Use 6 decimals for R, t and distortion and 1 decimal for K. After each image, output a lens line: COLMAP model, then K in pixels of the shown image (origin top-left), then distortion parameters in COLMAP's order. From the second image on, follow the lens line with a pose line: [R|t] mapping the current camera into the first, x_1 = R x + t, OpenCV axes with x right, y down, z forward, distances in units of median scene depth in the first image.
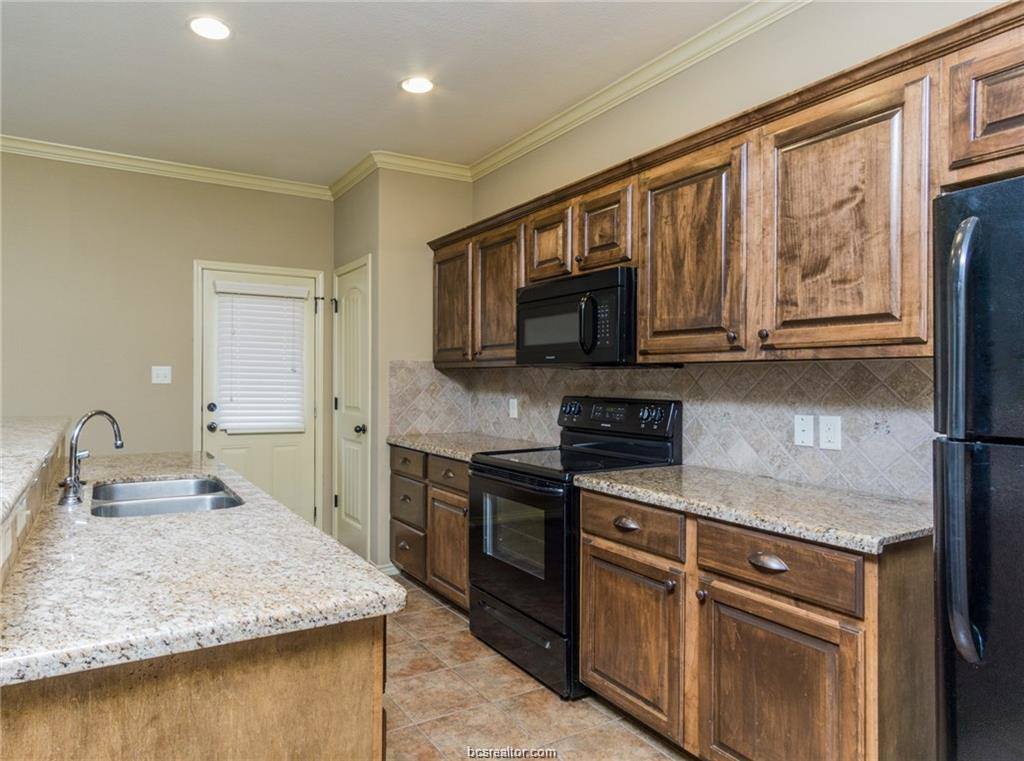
lens RADIAL K [[600.6, 0, 505.6], [0, 600.6, 382.2], [0, 0, 1]] dist [0.001032, 0.000287]
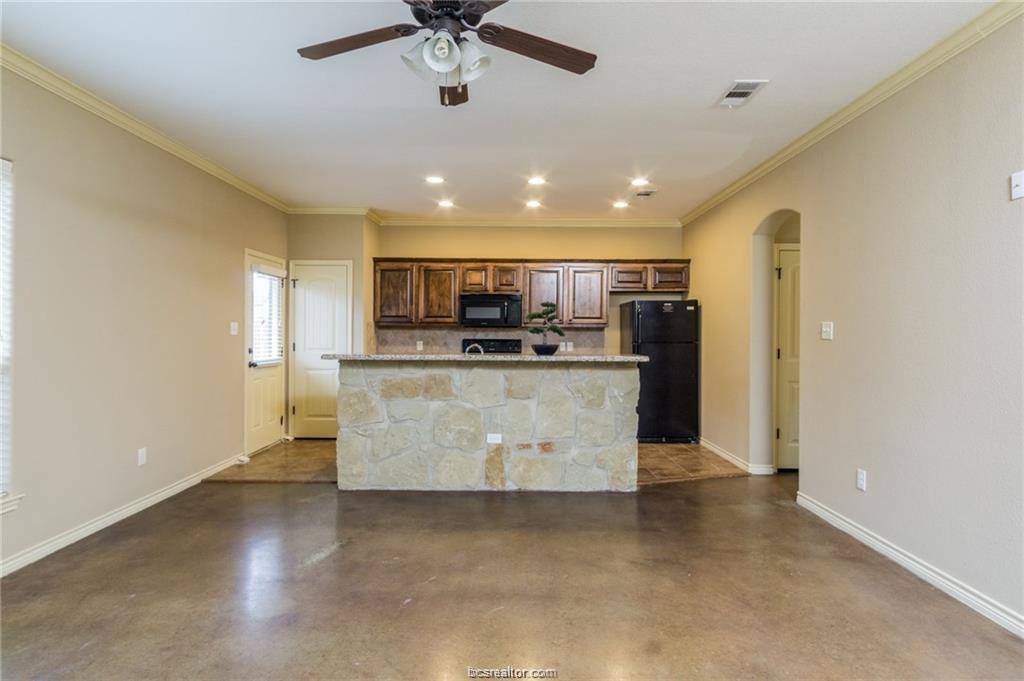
lens RADIAL K [[550.3, 0, 512.7], [0, 550.3, 332.6], [0, 0, 1]] dist [0.002346, 0.003062]
pose [[0.532466, -0.002066, 0.846449, -1.976651], [0.001790, 0.999998, 0.001314, -0.005592], [-0.846449, 0.000816, 0.532469, -0.384501]]
